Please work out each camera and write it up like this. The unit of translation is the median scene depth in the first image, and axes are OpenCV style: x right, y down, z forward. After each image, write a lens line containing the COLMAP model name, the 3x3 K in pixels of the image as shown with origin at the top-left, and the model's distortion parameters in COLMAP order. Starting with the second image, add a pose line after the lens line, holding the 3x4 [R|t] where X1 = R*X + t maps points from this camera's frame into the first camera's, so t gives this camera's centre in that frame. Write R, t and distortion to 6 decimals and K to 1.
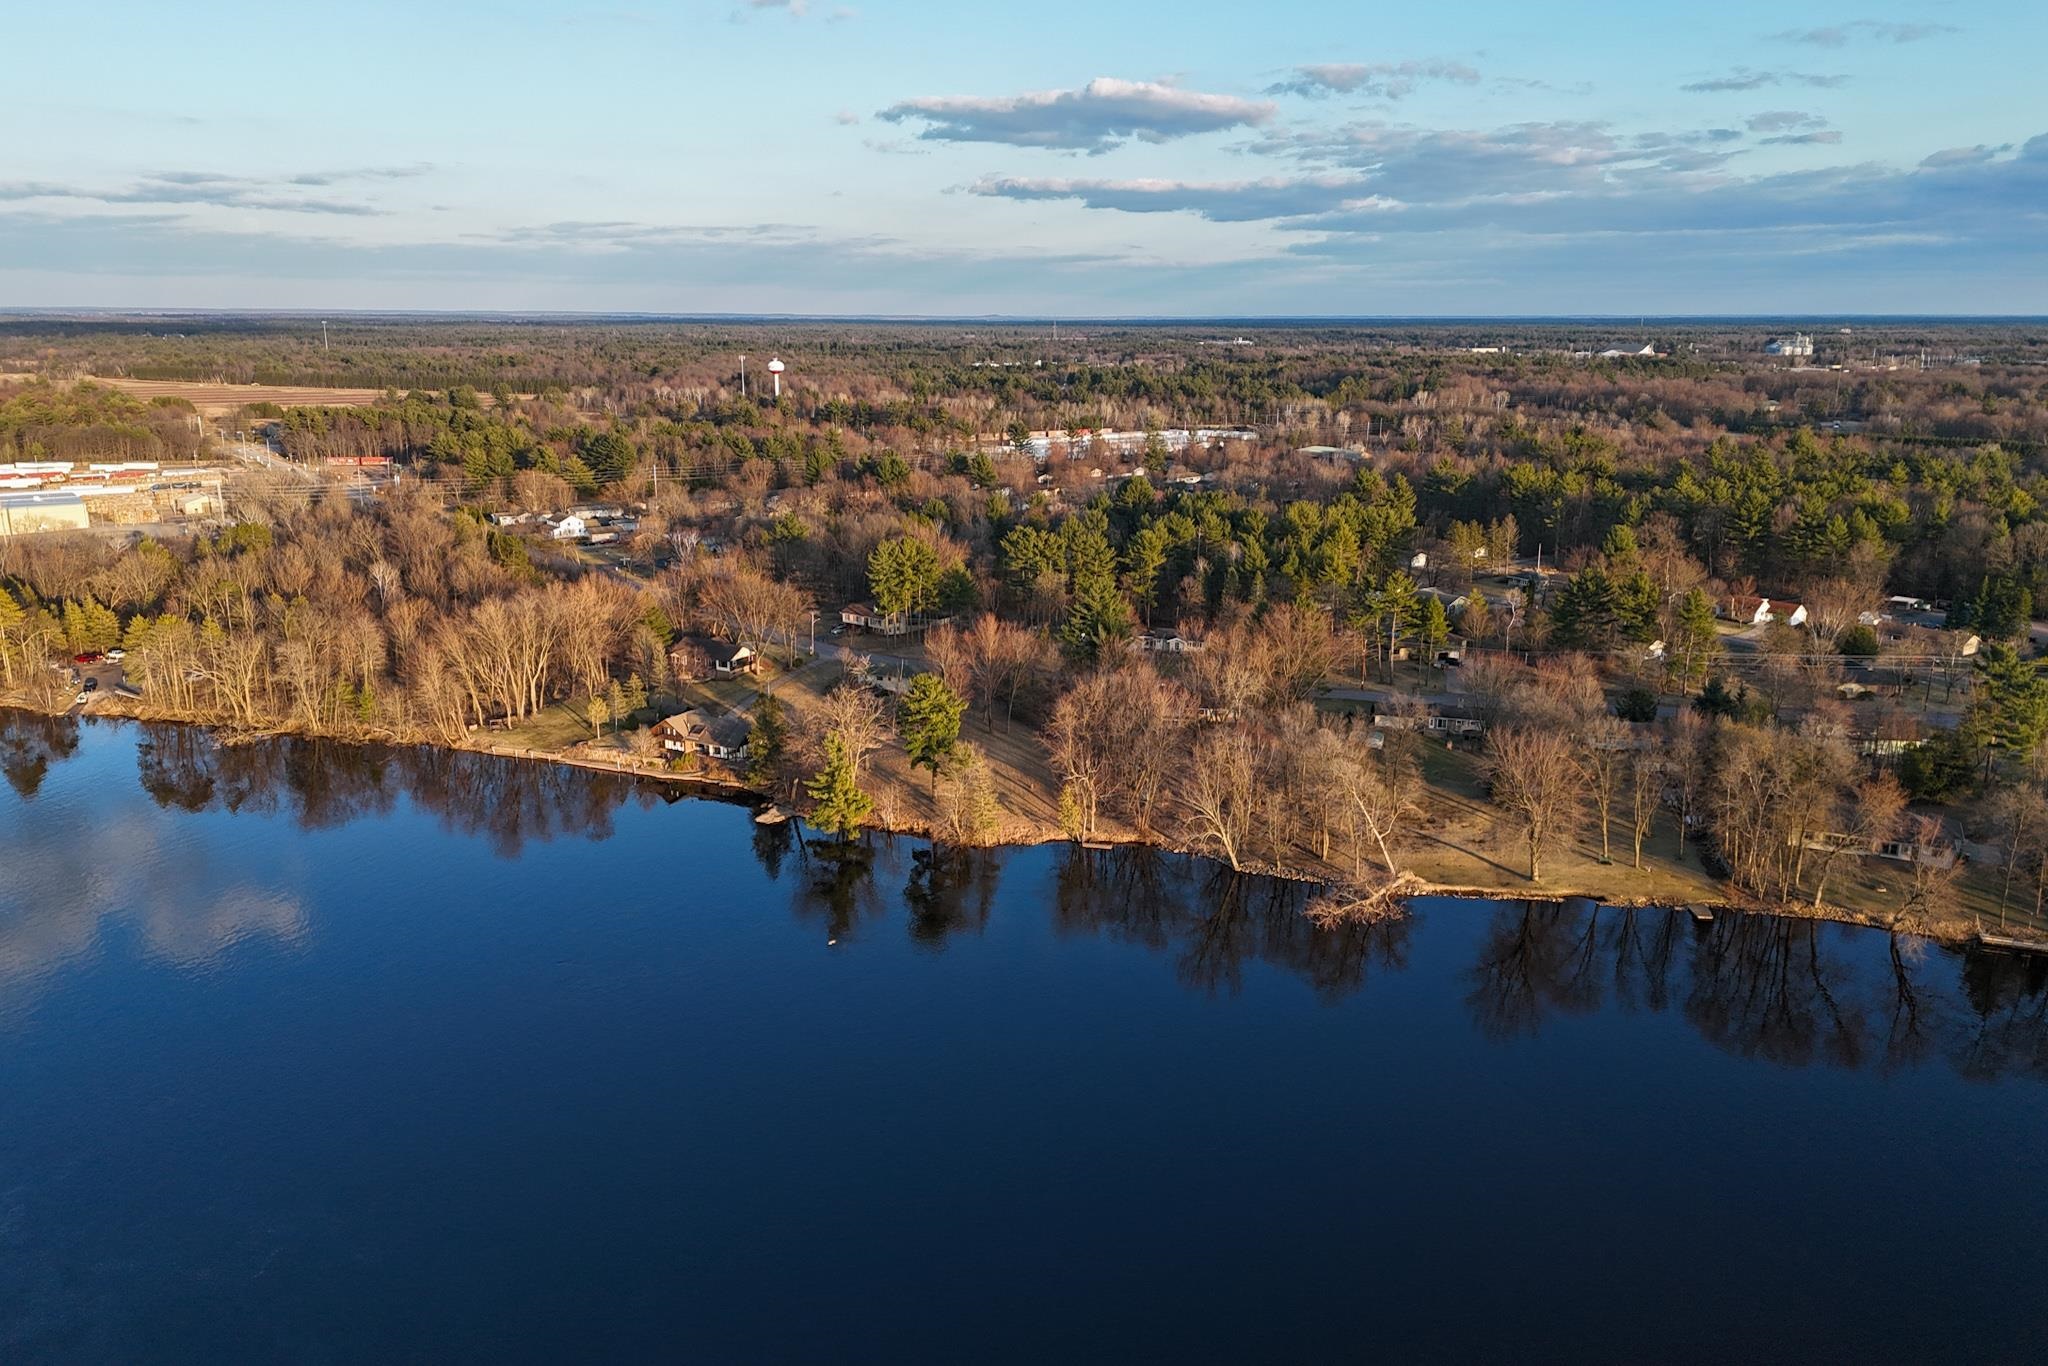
lens RADIAL K [[1505.6, 0, 1041.0], [0, 1505.6, 684.5], [0, 0, 1]] dist [0.057907, -0.020571]
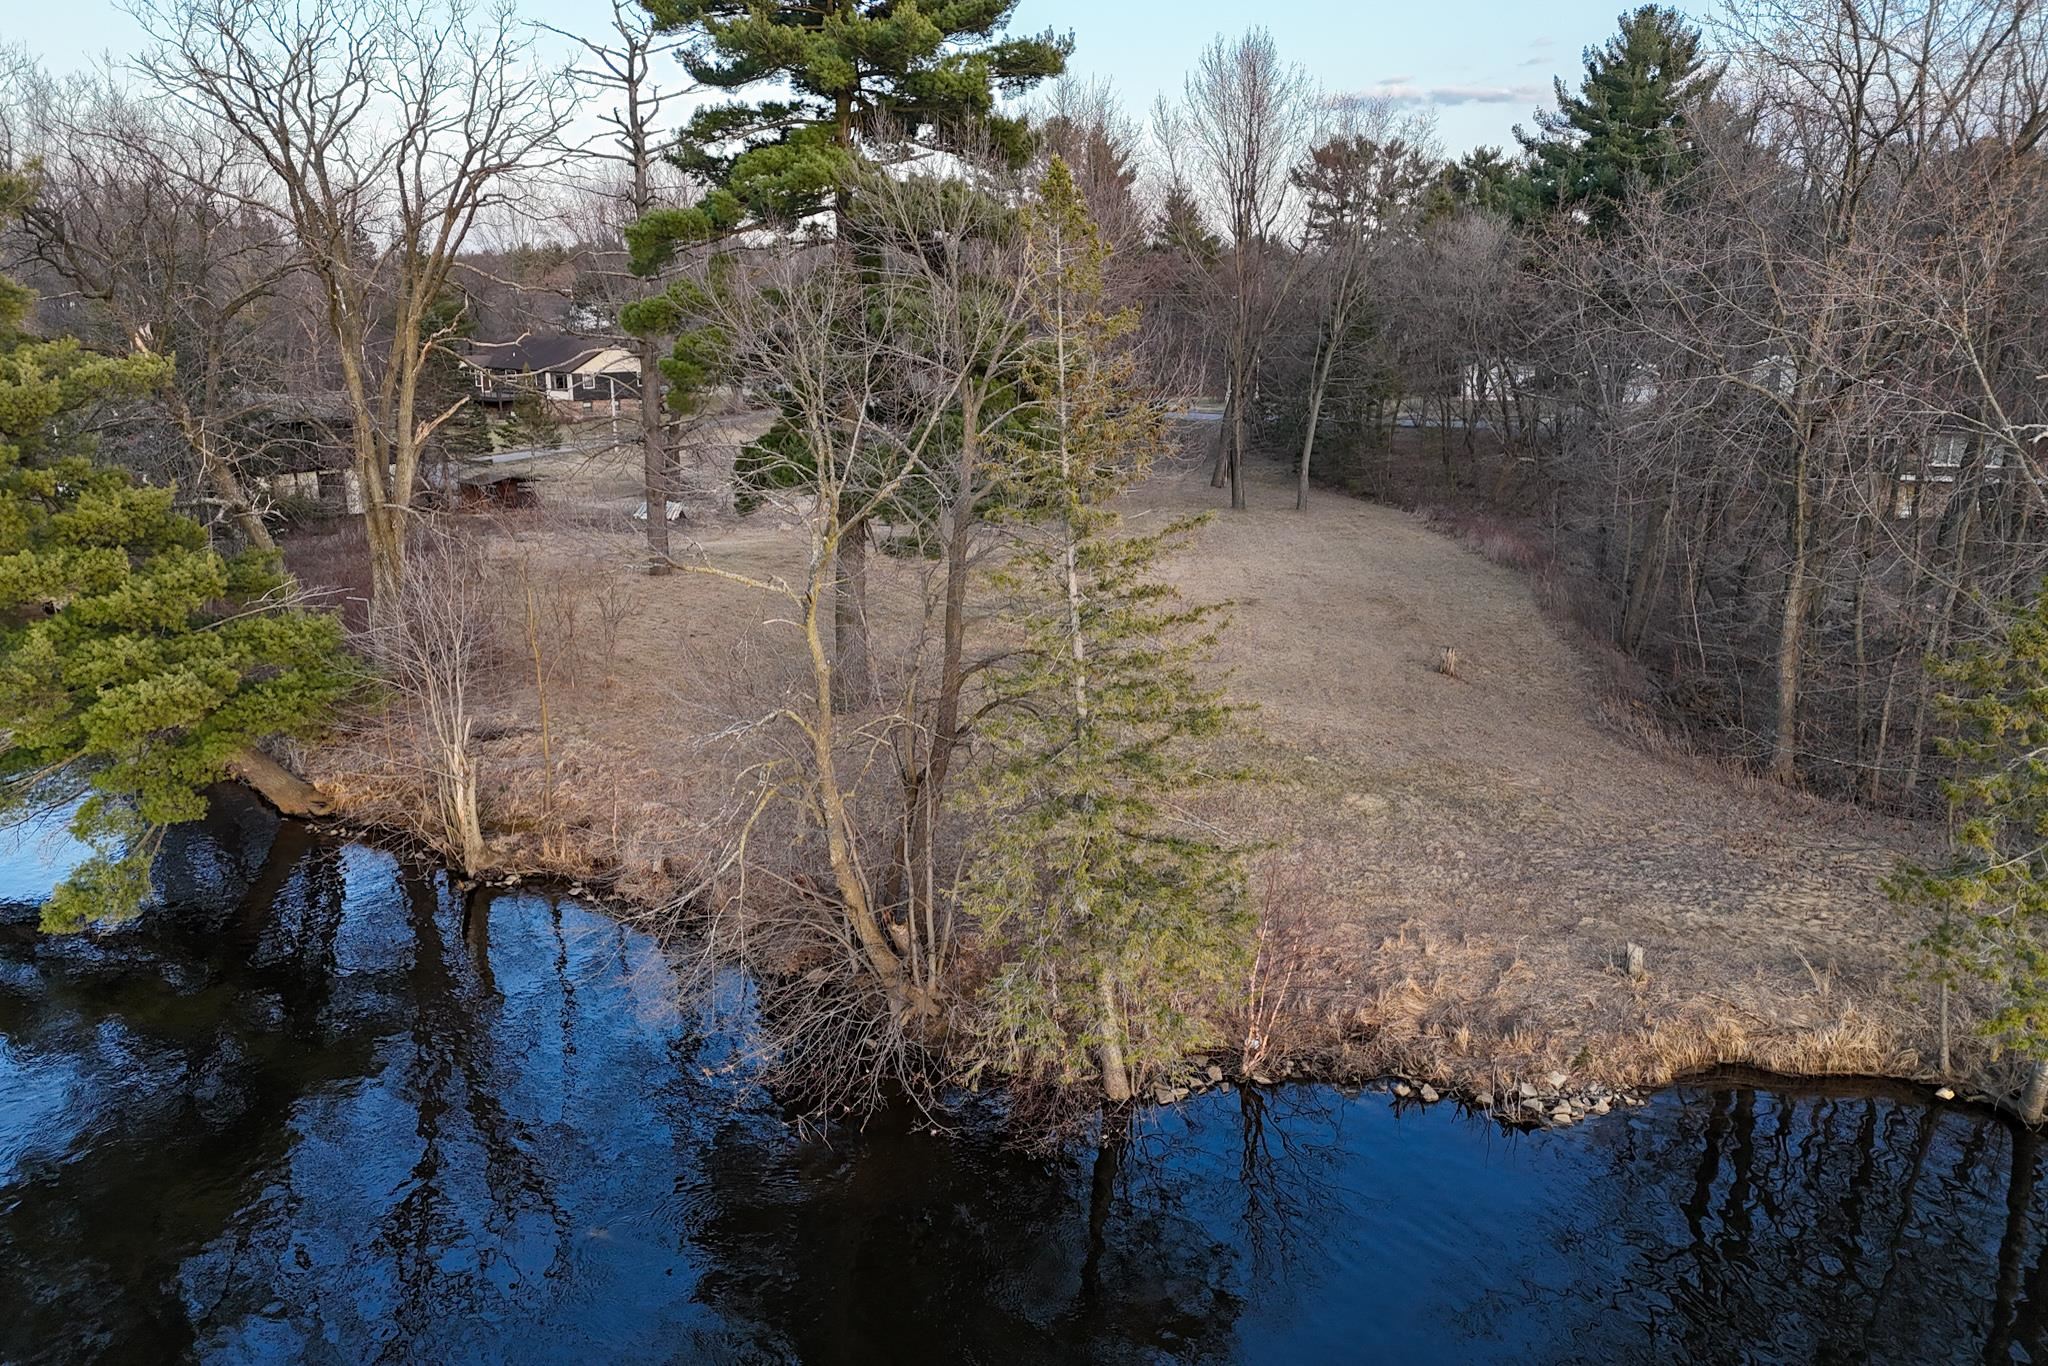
lens RADIAL K [[1505.6, 0, 1030.3], [0, 1505.6, 683.5], [0, 0, 1]] dist [0.057907, -0.020571]
pose [[0.981826, 0.048556, -0.183467, -0.016922], [-0.048616, 0.998809, 0.004170, 0.055951], [0.183451, 0.004825, 0.983017, 0.638731]]
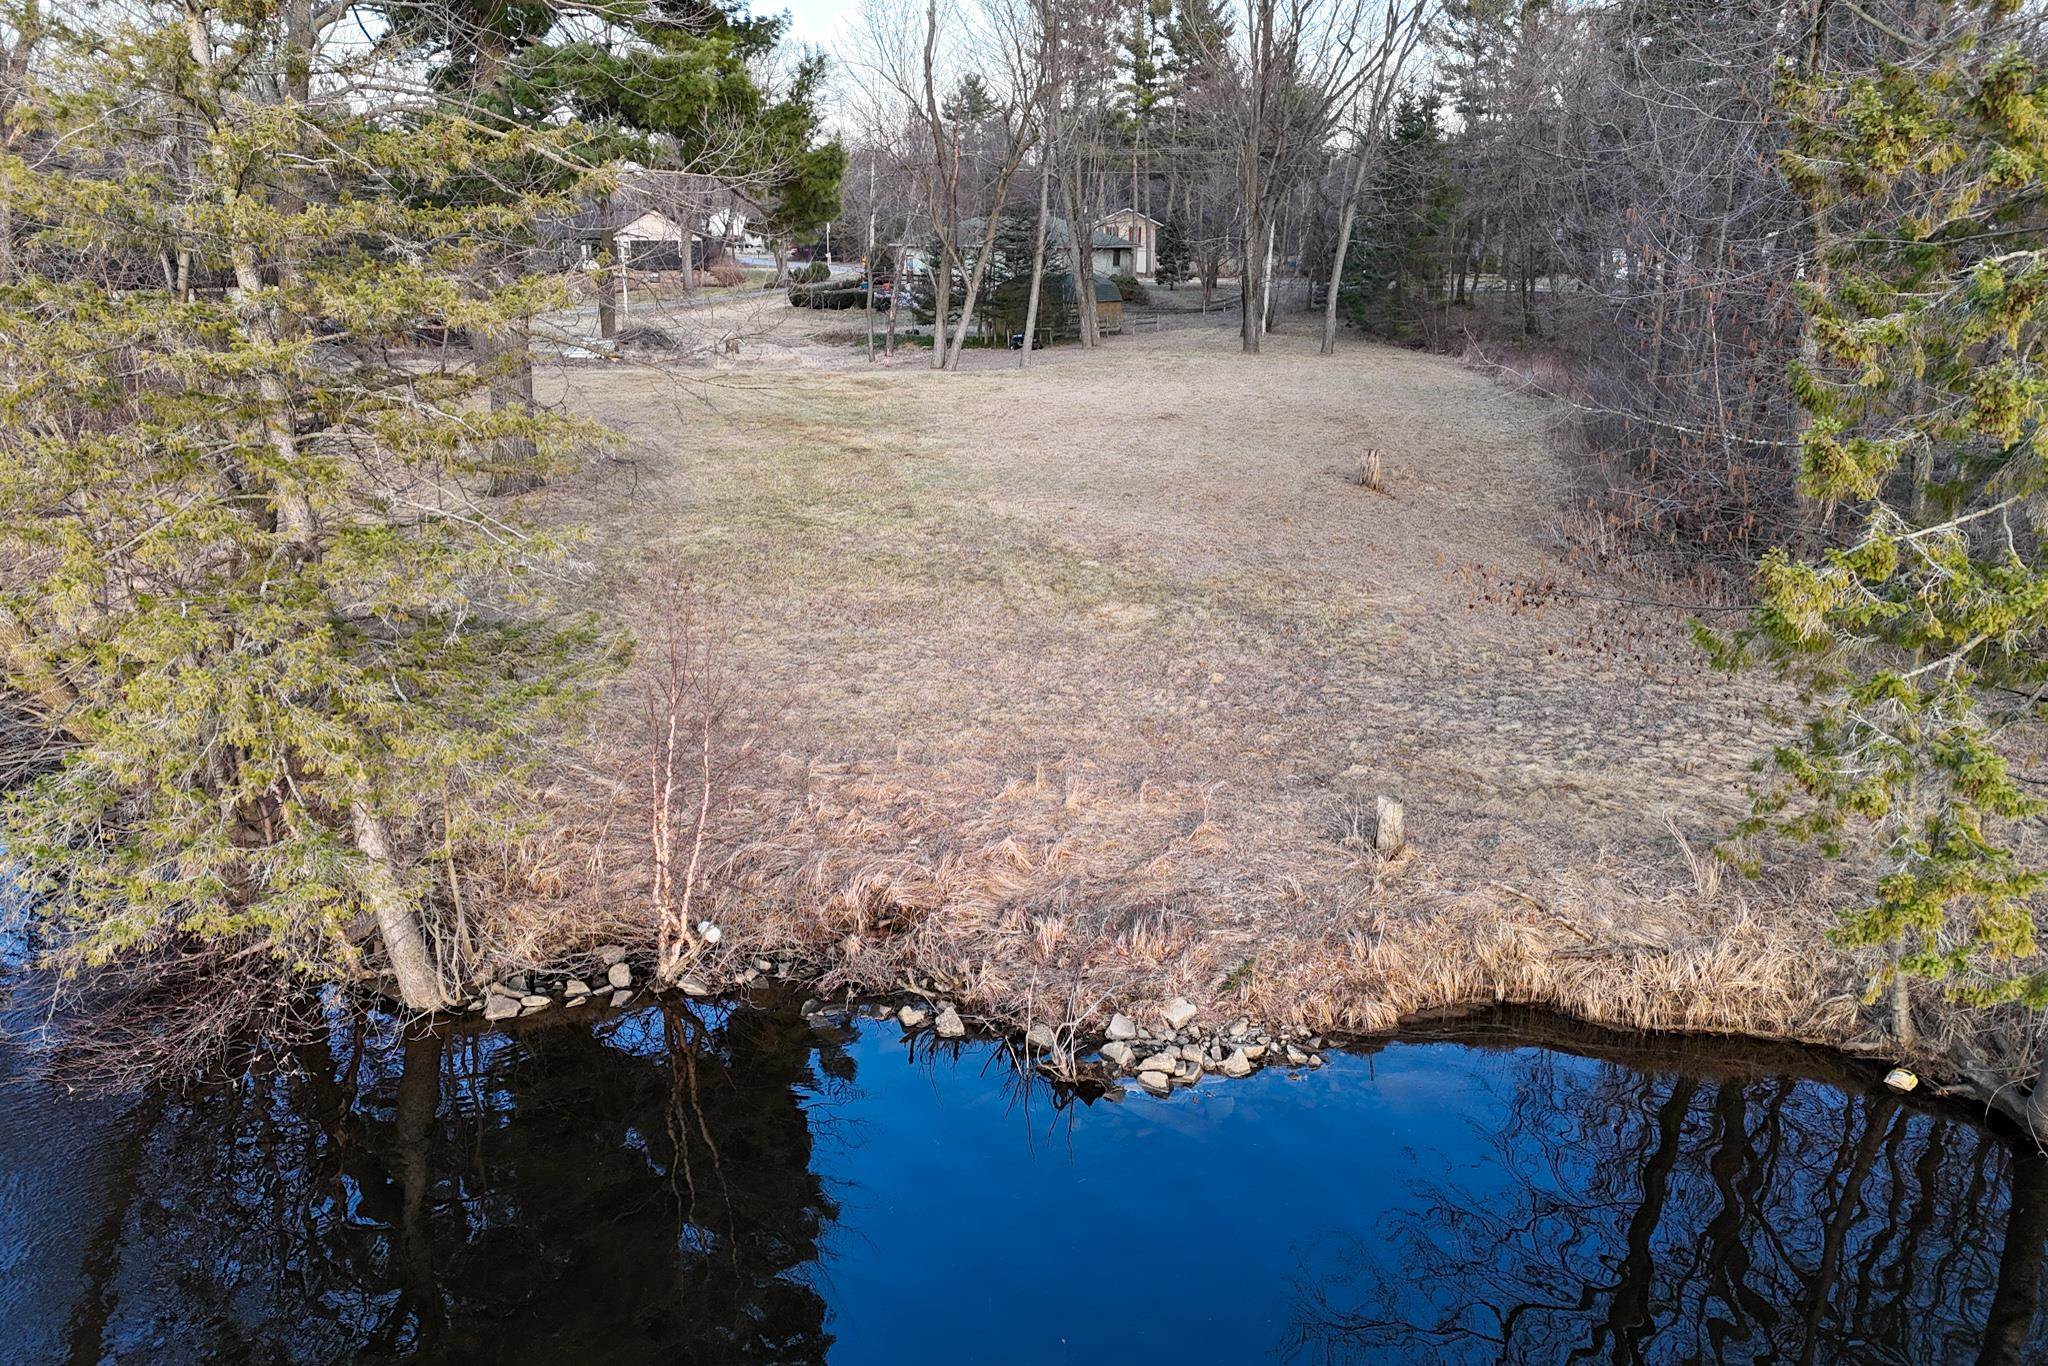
lens RADIAL K [[1505.6, 0, 1025.8], [0, 1505.6, 682.1], [0, 0, 1]] dist [0.057907, -0.020571]
pose [[0.952903, 0.089170, -0.289869, 0.003891], [-0.078286, 0.995728, 0.048954, 0.063822], [0.292996, -0.023956, 0.955813, 0.677147]]
